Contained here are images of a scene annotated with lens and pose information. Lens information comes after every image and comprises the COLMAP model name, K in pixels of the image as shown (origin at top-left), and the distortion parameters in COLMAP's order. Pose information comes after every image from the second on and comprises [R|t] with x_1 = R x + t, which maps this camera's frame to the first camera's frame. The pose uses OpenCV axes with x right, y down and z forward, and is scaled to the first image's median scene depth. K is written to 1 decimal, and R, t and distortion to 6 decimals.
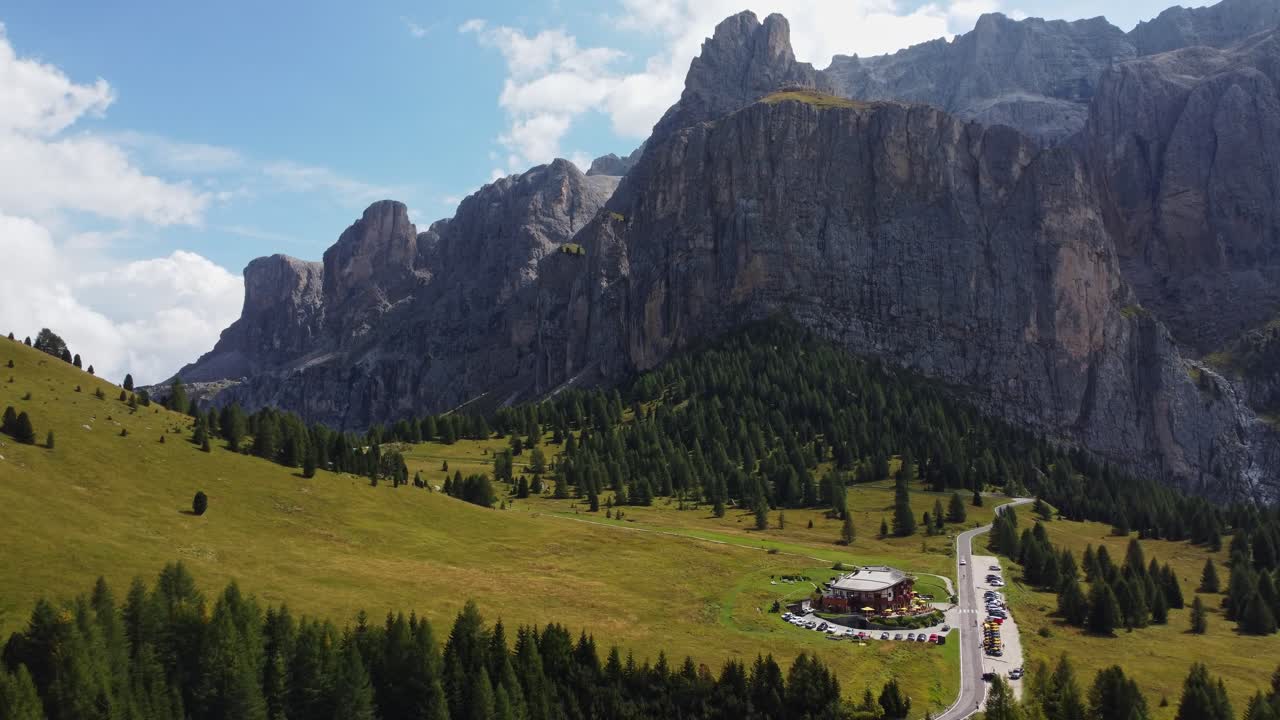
lens RADIAL K [[901.4, 0, 640.0], [0, 901.4, 360.0], [0, 0, 1]] dist [0.000784, 0.000420]
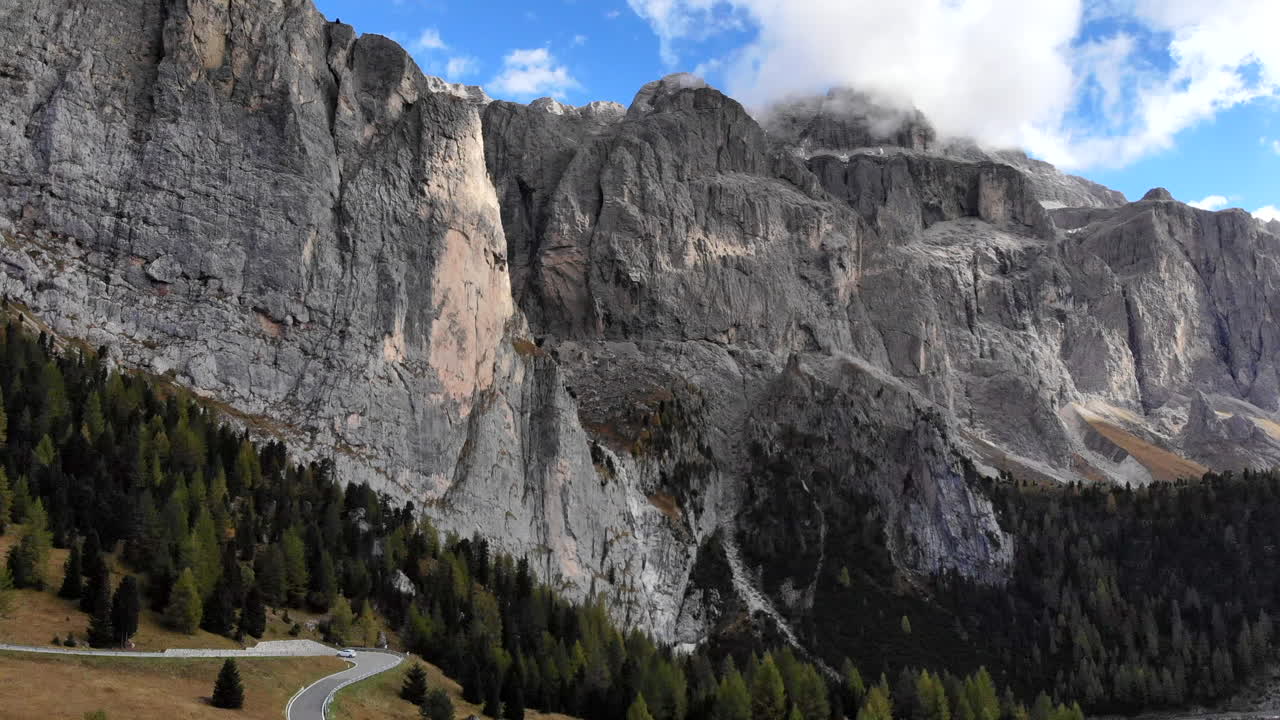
lens RADIAL K [[1178.6, 0, 712.1], [0, 1178.6, 360.4], [0, 0, 1]] dist [0.181541, -0.430805]
pose [[0.770124, 0.123538, 0.625818, 0.084519], [-0.091904, 0.992320, -0.082790, 0.024292], [-0.631239, 0.006244, 0.775563, 0.209784]]
